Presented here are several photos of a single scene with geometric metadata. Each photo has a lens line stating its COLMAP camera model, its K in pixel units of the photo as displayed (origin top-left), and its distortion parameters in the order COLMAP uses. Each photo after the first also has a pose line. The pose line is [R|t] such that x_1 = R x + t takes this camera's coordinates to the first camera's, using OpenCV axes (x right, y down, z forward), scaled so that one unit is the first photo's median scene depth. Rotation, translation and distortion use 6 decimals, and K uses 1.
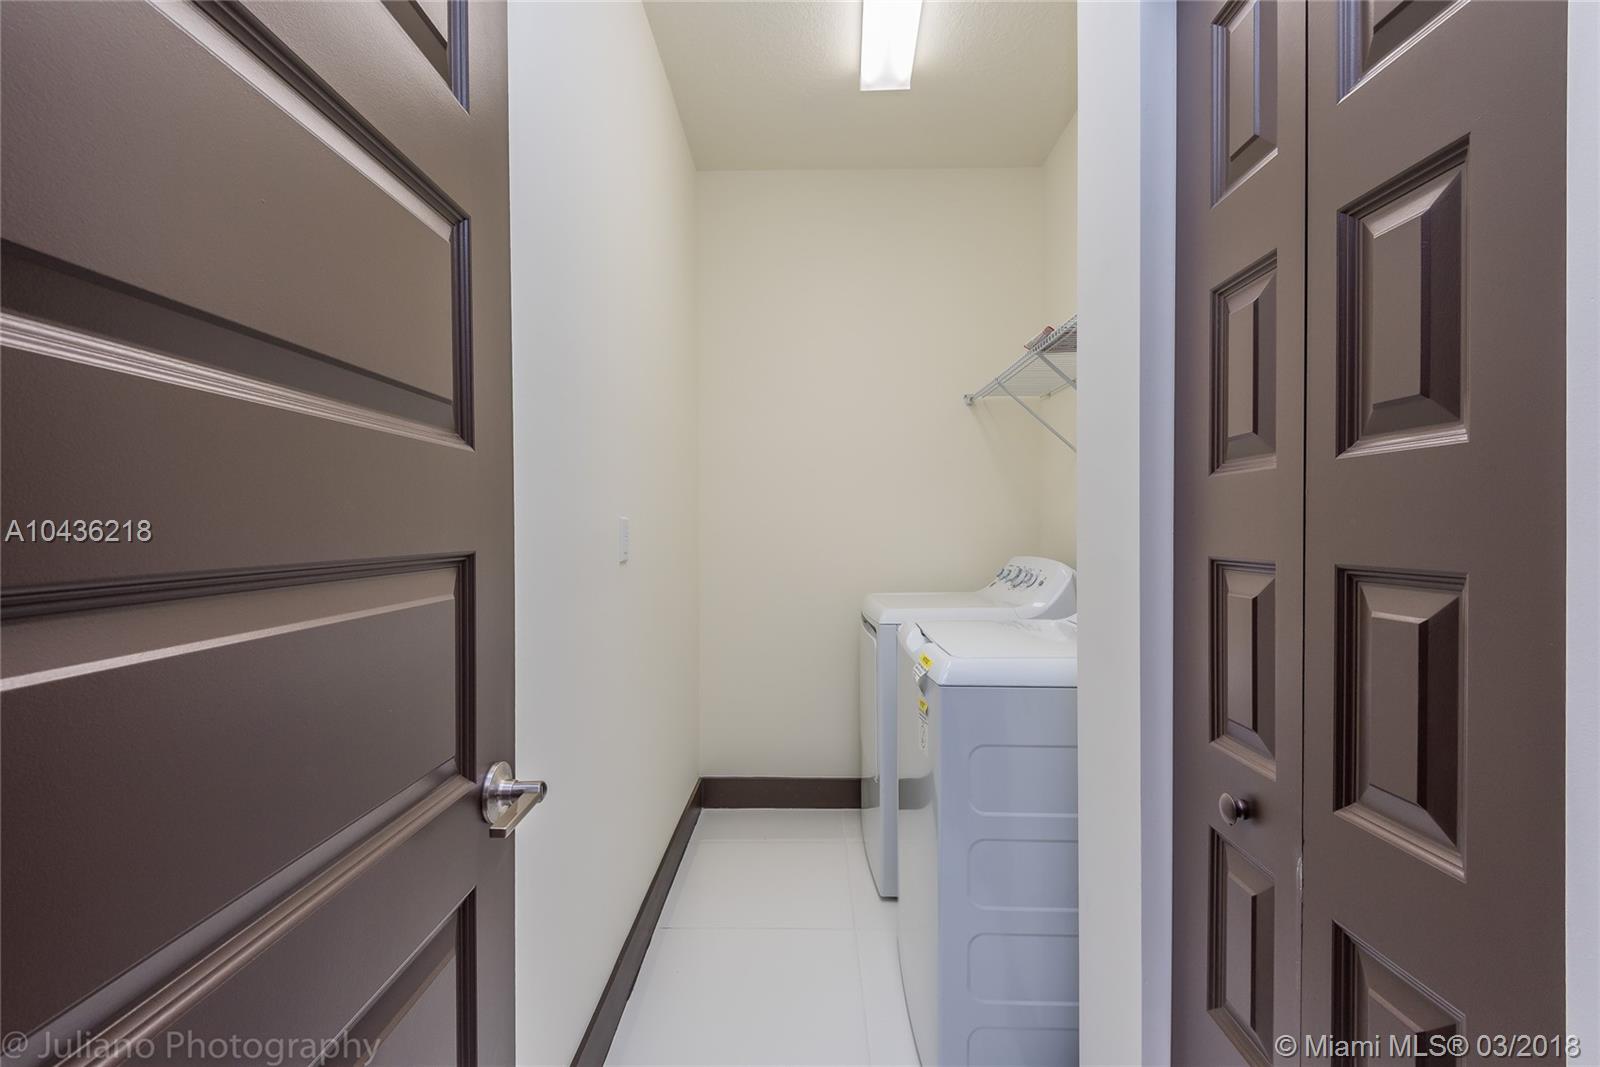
lens RADIAL K [[723.4, 0, 797.3], [0, 723.4, 529.5], [0, 0, 1]] dist [0.015605, -0.000192]
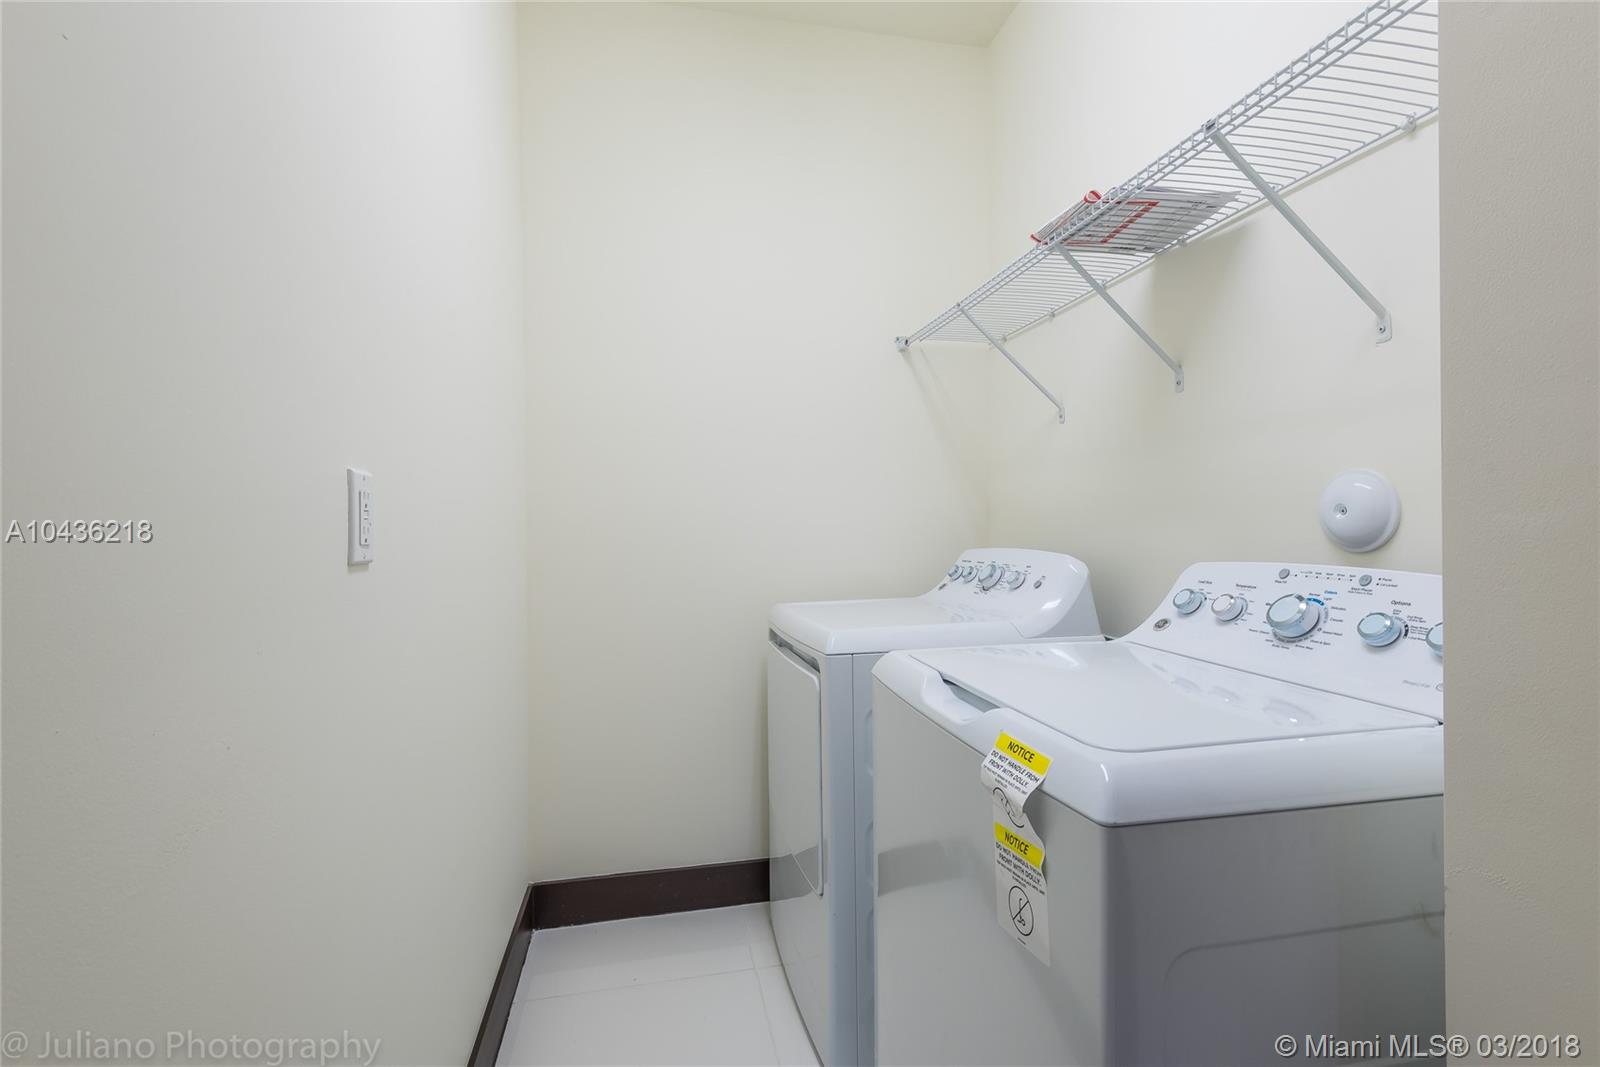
lens RADIAL K [[715.2, 0, 799.9], [0, 715.2, 529.5], [0, 0, 1]] dist [0.024159, -0.019821]
pose [[0.973438, -0.008885, 0.228777, -0.042179], [0.009327, 0.999956, -0.000852, 0.015552], [-0.228760, 0.002963, 0.973478, 0.302240]]
